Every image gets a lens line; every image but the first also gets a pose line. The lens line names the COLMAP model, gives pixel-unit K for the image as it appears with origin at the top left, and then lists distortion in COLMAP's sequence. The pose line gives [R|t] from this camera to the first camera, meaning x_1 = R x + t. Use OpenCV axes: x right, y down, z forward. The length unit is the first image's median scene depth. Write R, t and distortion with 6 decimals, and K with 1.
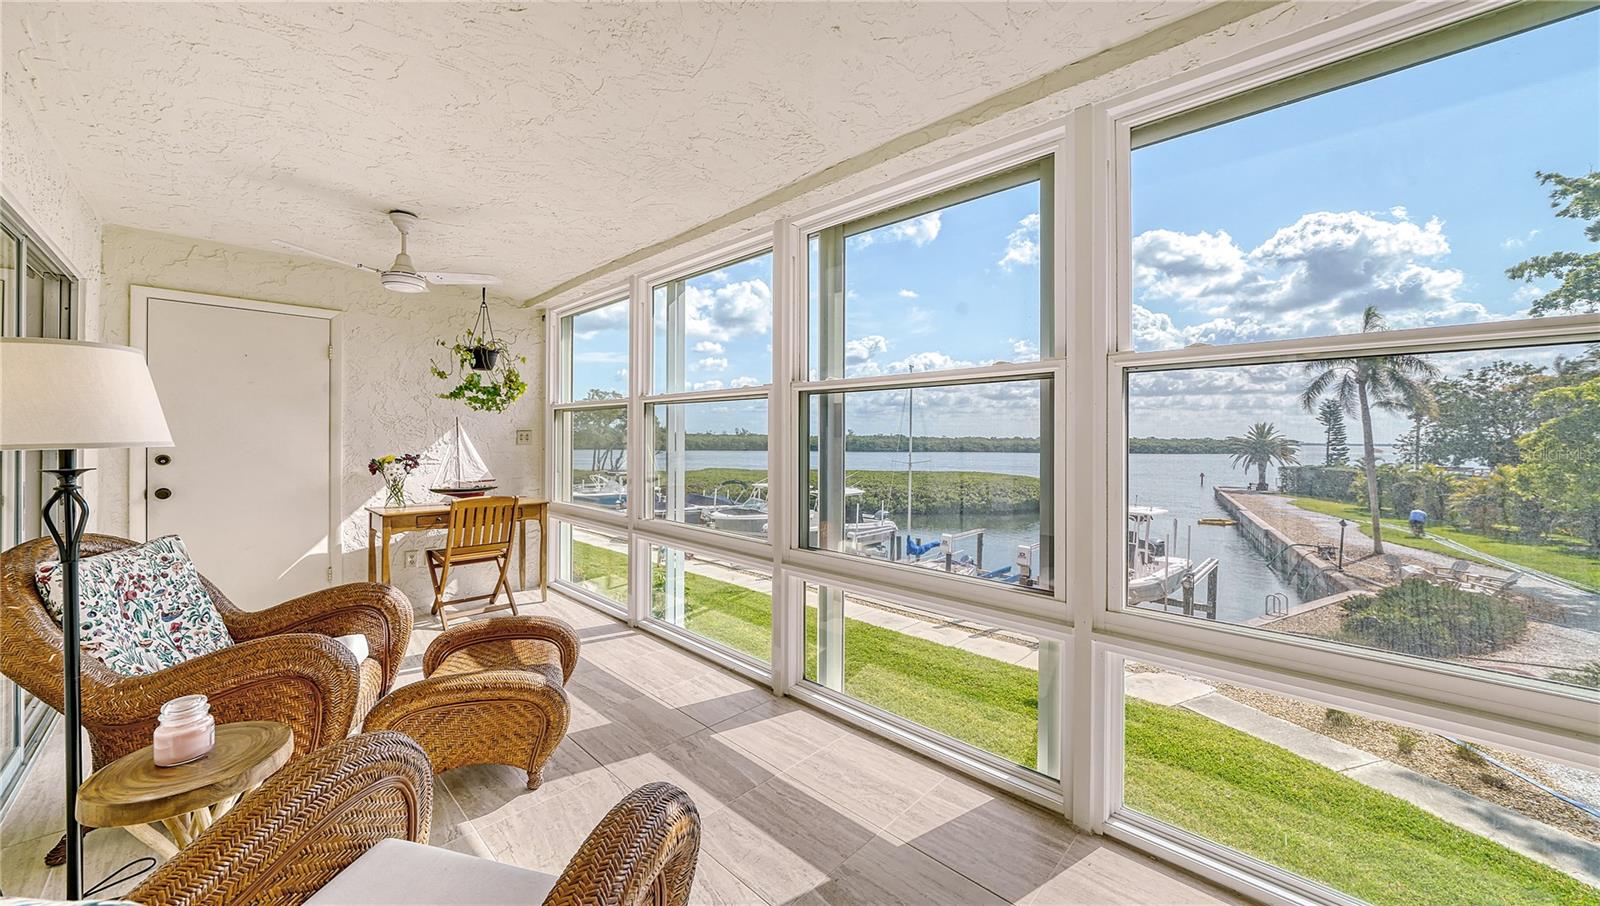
lens RADIAL K [[575.7, 0, 785.4], [0, 575.7, 441.4], [0, 0, 1]] dist [-0.002446, -0.000329]
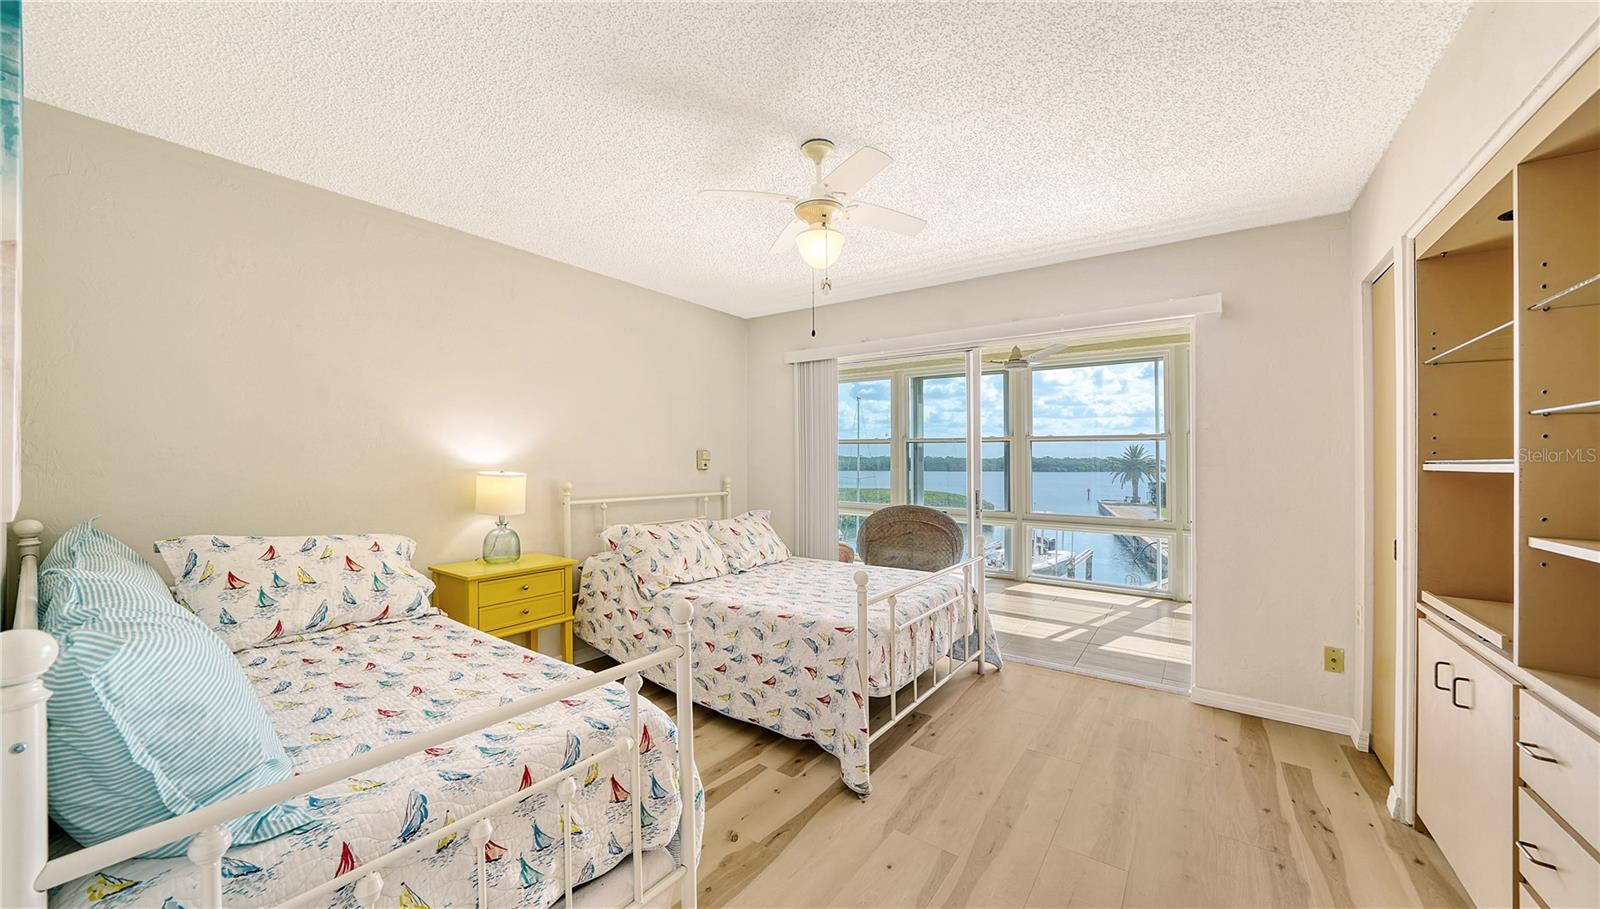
lens RADIAL K [[566.9, 0, 800.0], [0, 566.9, 454.5], [0, 0, 1]] dist [0.000763, -0.000037]
pose [[0.987883, 0.000019, 0.155198, -0.119001], [0.001861, 0.999927, -0.011968, -0.001104], [-0.155187, 0.012112, 0.987811, -0.195377]]
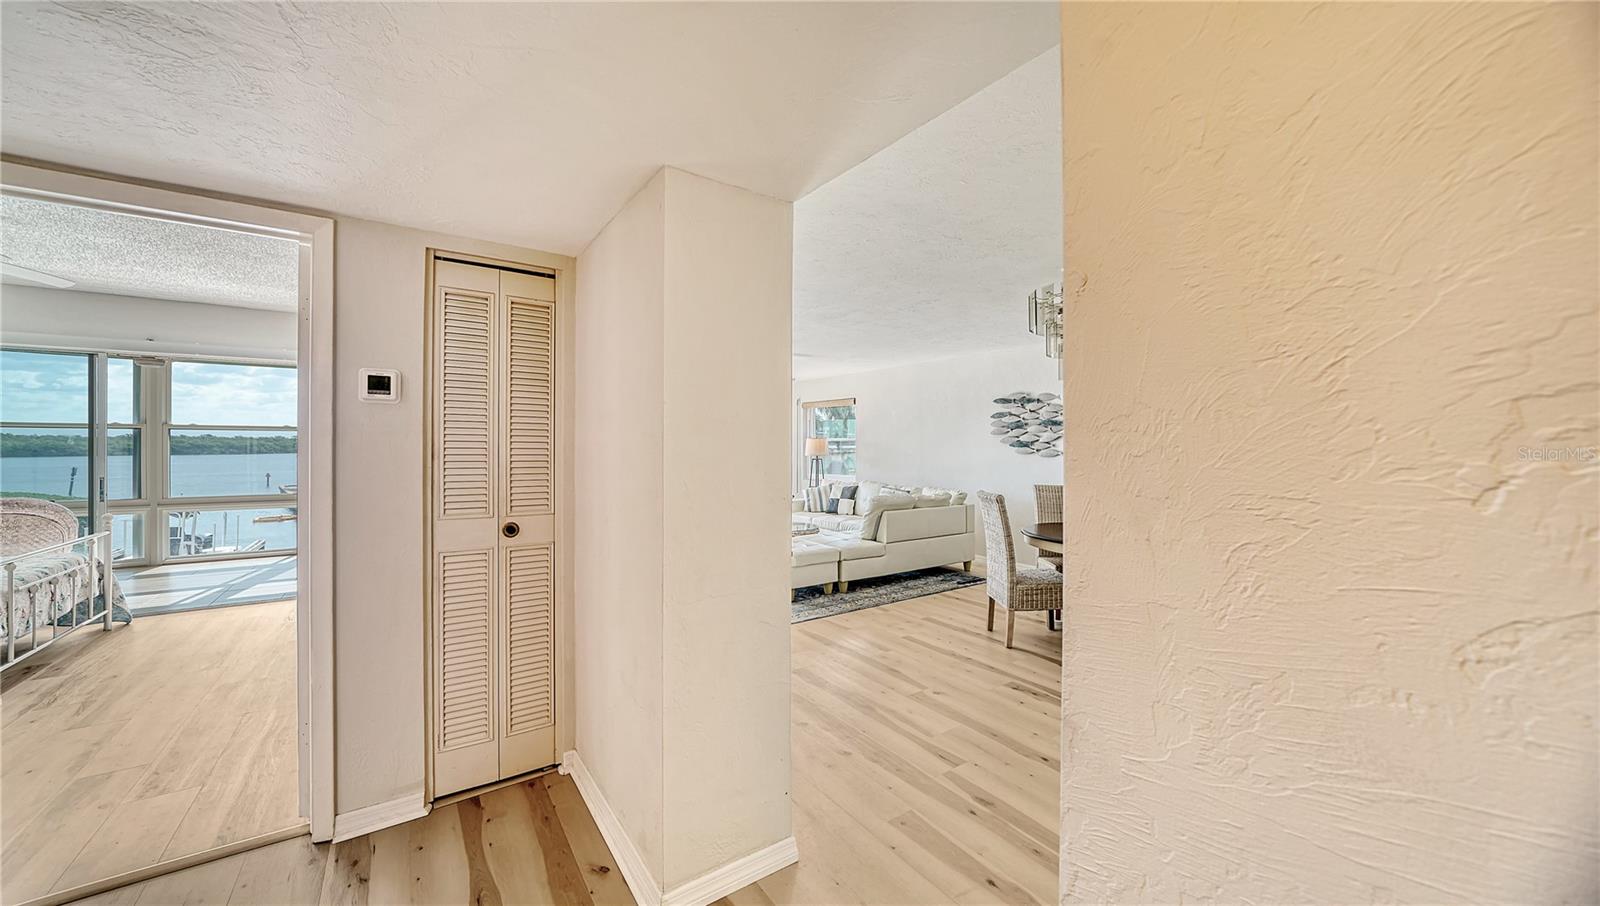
lens RADIAL K [[575.7, 0, 785.4], [0, 575.7, 441.4], [0, 0, 1]] dist [-0.002446, -0.000329]
pose [[0.213485, -0.001753, 0.976945, -0.198112], [-0.000646, 0.999998, 0.001936, -0.005621], [-0.976946, -0.001045, 0.213483, -0.334316]]
